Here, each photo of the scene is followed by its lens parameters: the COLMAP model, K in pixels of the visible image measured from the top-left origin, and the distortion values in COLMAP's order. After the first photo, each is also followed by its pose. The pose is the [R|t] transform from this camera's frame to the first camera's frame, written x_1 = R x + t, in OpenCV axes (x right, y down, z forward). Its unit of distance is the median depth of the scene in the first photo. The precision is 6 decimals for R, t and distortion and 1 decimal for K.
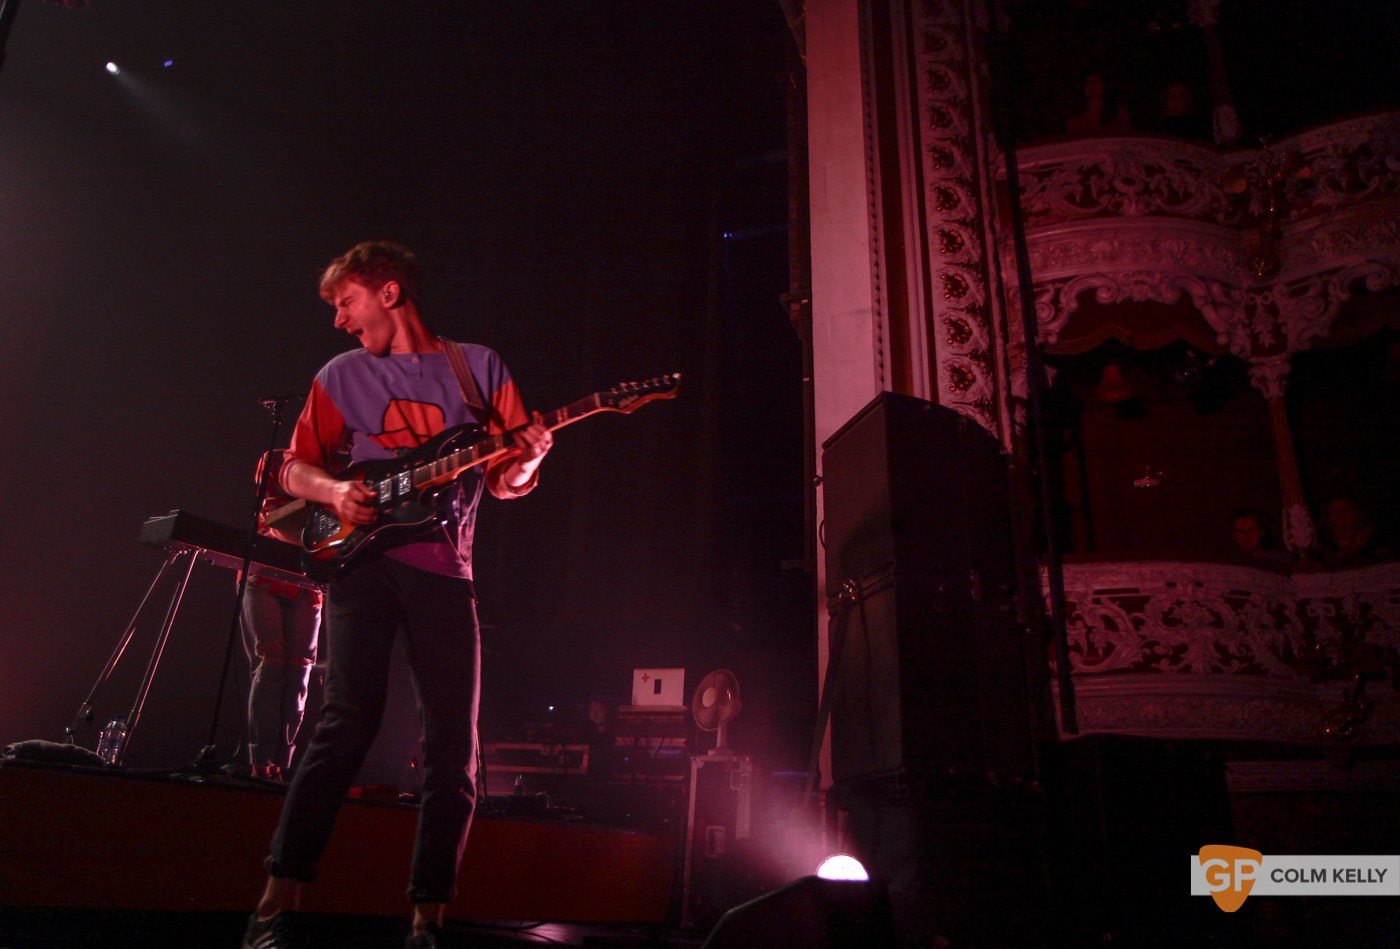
lens RADIAL K [[1129.1, 0, 693.8], [0, 1129.1, 480.0], [0, 0, 1]] dist [-0.094493, 0.131513]
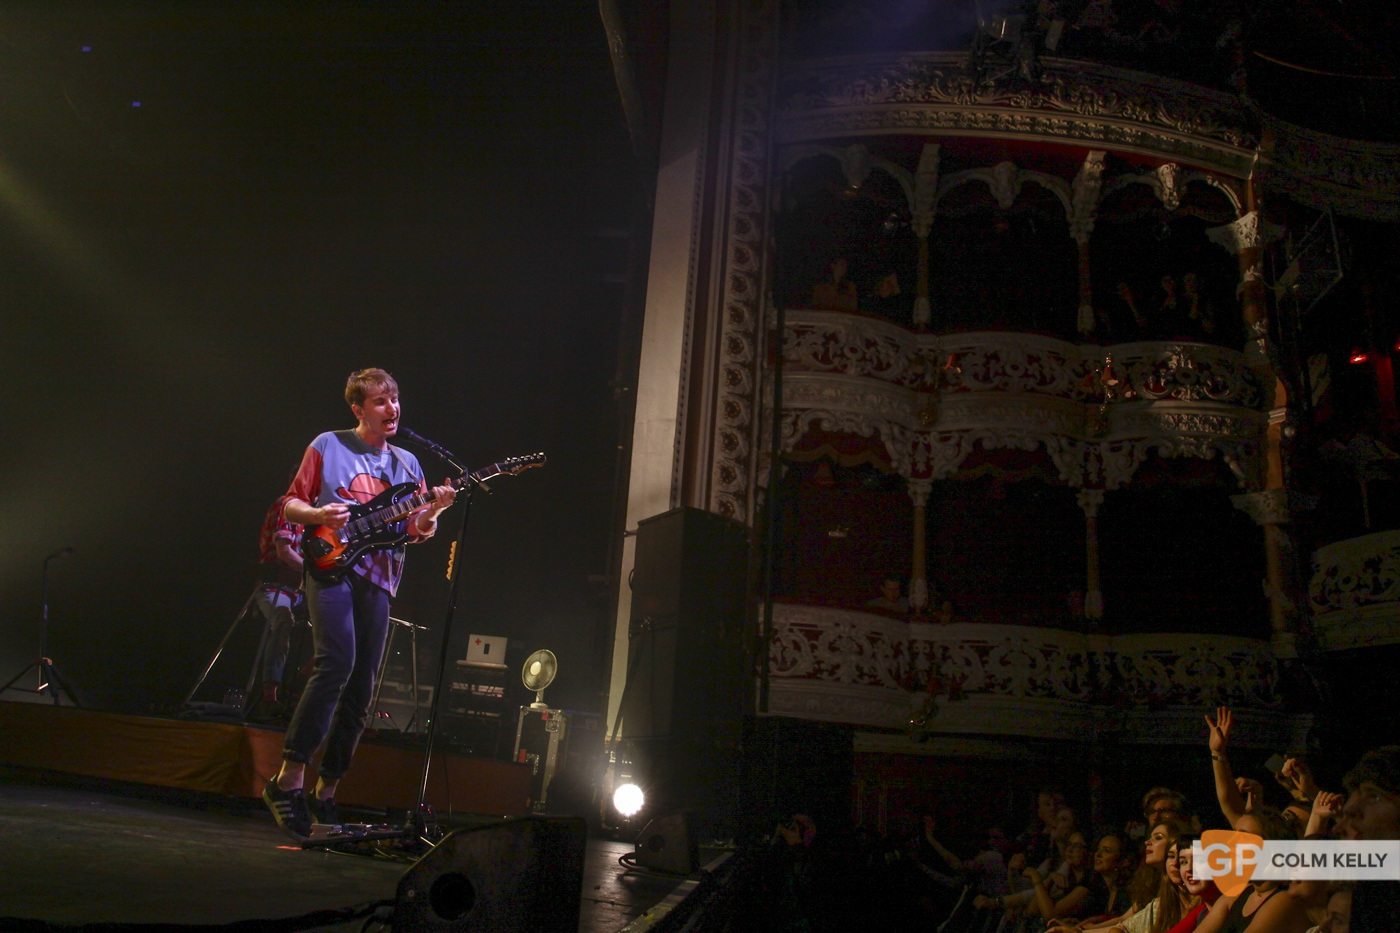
lens RADIAL K [[1138.3, 0, 700.0], [0, 1138.3, 466.5], [0, 0, 1]] dist [-0.096767, 0.114563]
pose [[0.960638, 0.121473, 0.249836, -0.172129], [-0.141186, 0.988009, 0.062488, -0.182955], [-0.239250, -0.095302, 0.966270, -0.446462]]
